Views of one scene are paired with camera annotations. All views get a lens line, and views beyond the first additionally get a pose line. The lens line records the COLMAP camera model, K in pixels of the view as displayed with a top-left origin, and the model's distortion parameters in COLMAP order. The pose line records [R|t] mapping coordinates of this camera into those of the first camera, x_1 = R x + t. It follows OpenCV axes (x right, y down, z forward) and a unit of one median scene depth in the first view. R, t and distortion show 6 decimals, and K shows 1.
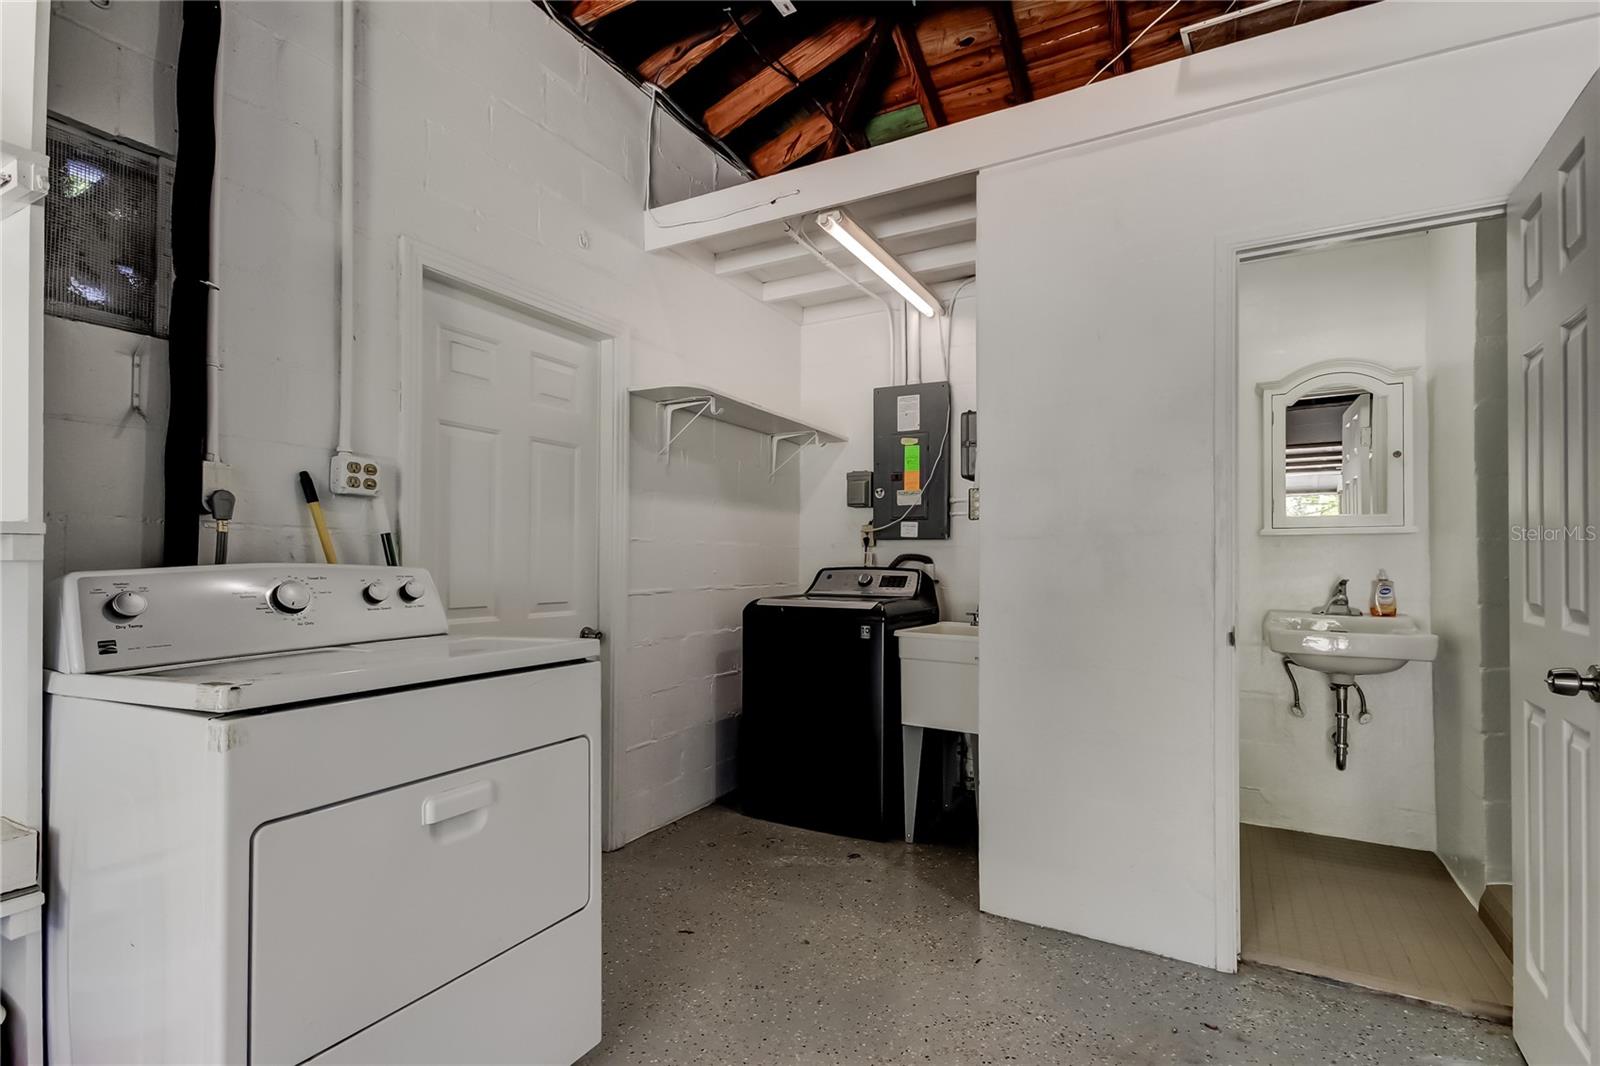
lens RADIAL K [[748.7, 0, 781.2], [0, 748.7, 554.3], [0, 0, 1]] dist [0.013836, 0.000025]
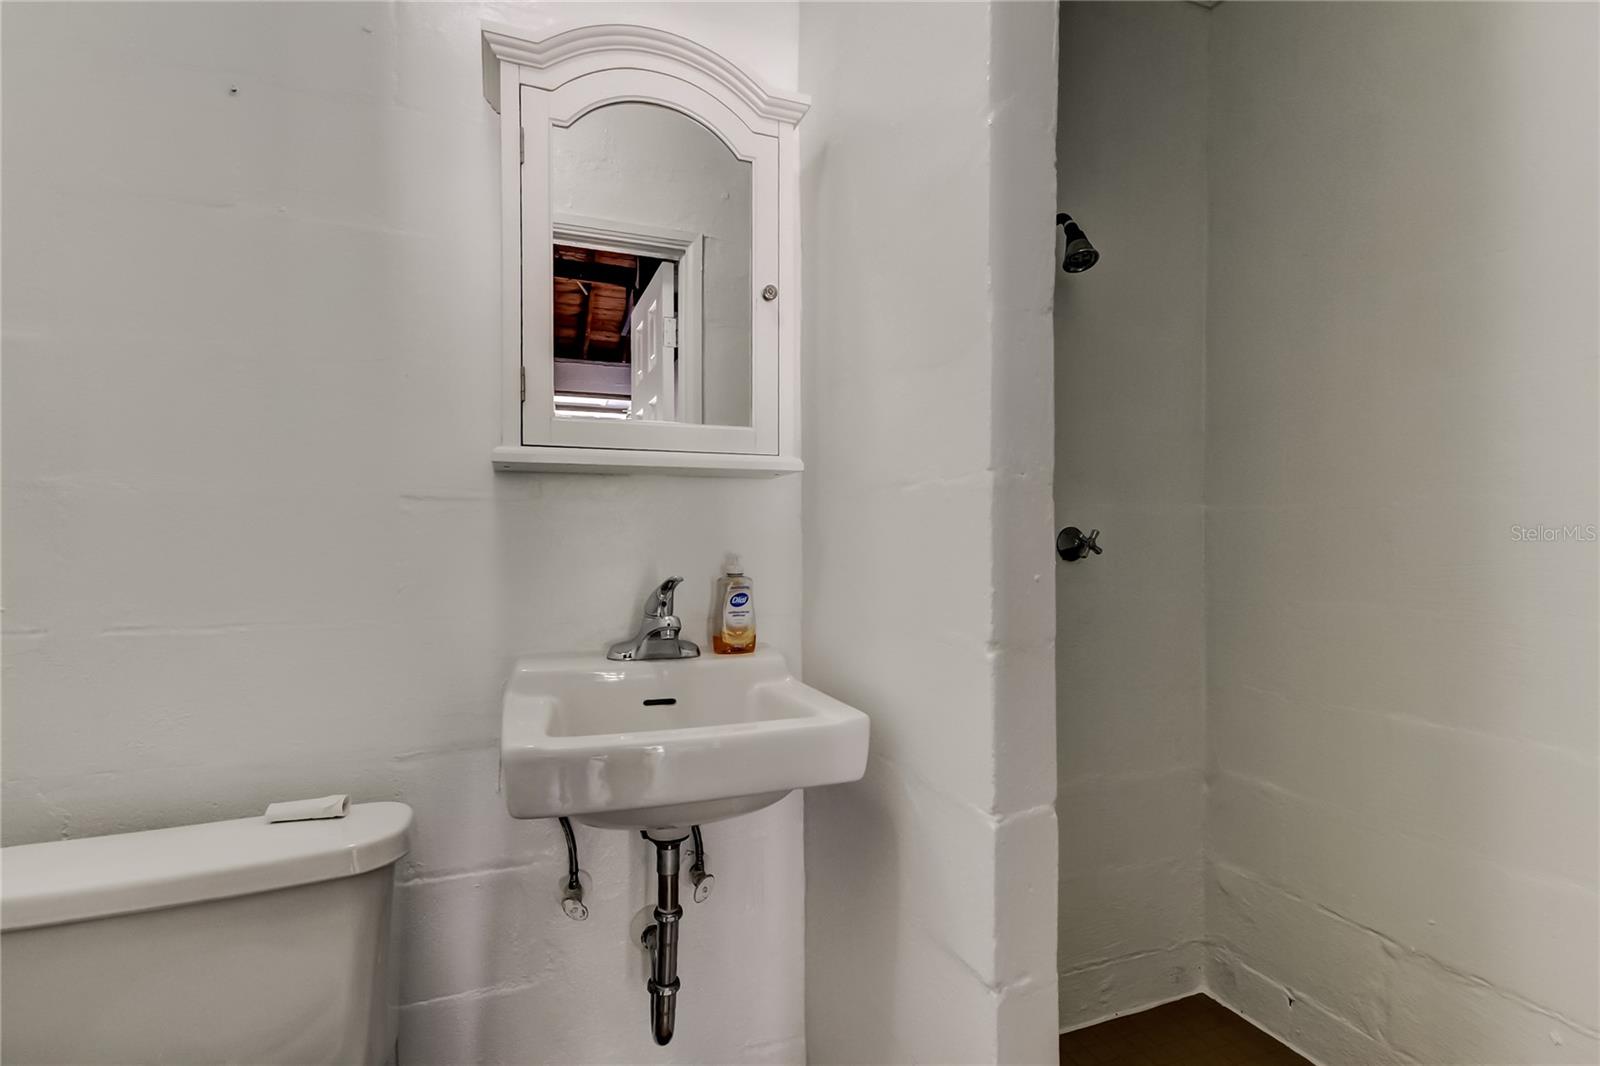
lens RADIAL K [[748.7, 0, 796.5], [0, 748.7, 534.6], [0, 0, 1]] dist [0.013836, 0.000025]
pose [[0.624244, 0.002151, 0.781226, 0.463167], [-0.007050, 0.999971, 0.002880, 0.007397], [-0.781197, -0.007305, 0.624241, 0.685838]]
